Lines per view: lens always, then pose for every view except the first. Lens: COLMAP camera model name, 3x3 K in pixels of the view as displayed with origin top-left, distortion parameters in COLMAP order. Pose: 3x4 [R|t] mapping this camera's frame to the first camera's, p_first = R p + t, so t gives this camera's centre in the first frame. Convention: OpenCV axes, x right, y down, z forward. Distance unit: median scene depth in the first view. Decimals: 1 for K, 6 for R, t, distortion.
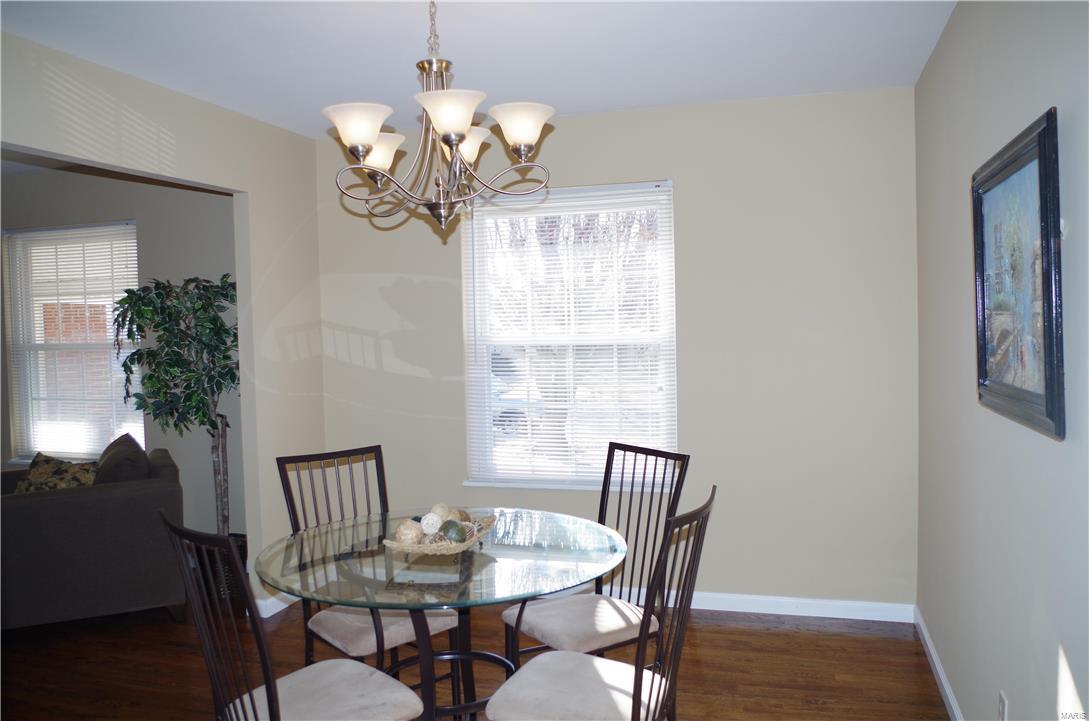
lens RADIAL K [[839.5, 0, 545.4], [0, 839.5, 352.0], [0, 0, 1]] dist [-0.091461, 0.045075]
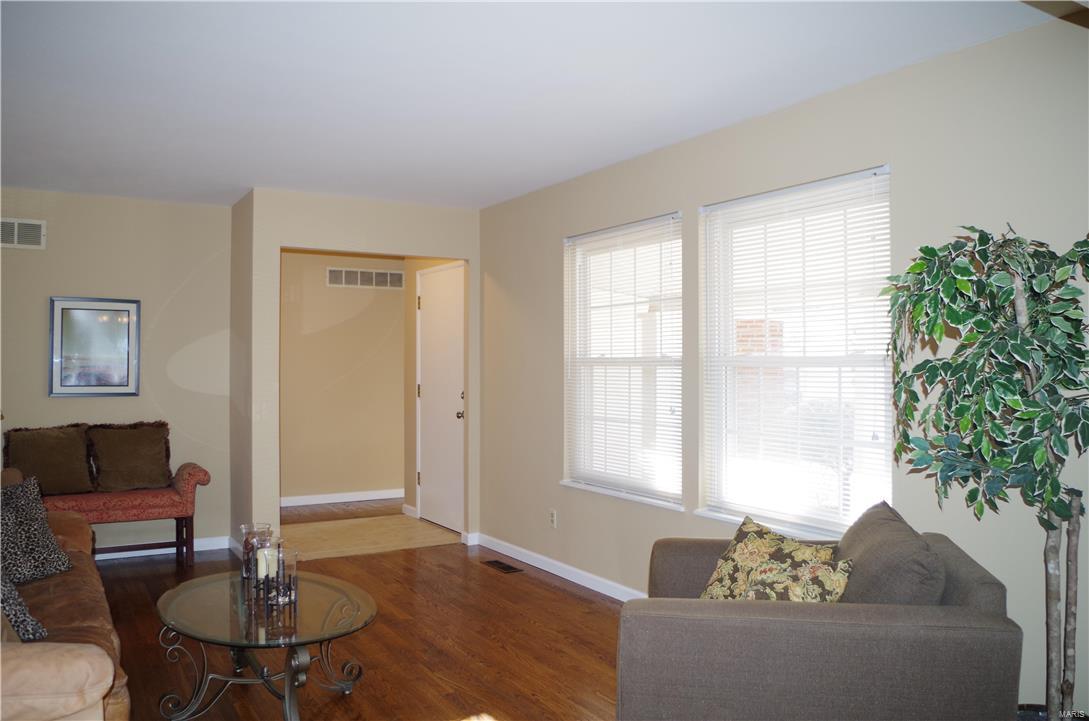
lens RADIAL K [[839.5, 0, 545.4], [0, 839.5, 352.0], [0, 0, 1]] dist [-0.091461, 0.045075]
pose [[0.741077, 0.019180, -0.671146, -0.312533], [-0.052621, 0.998176, -0.029578, 0.021775], [0.669355, 0.057236, 0.740735, 0.413033]]
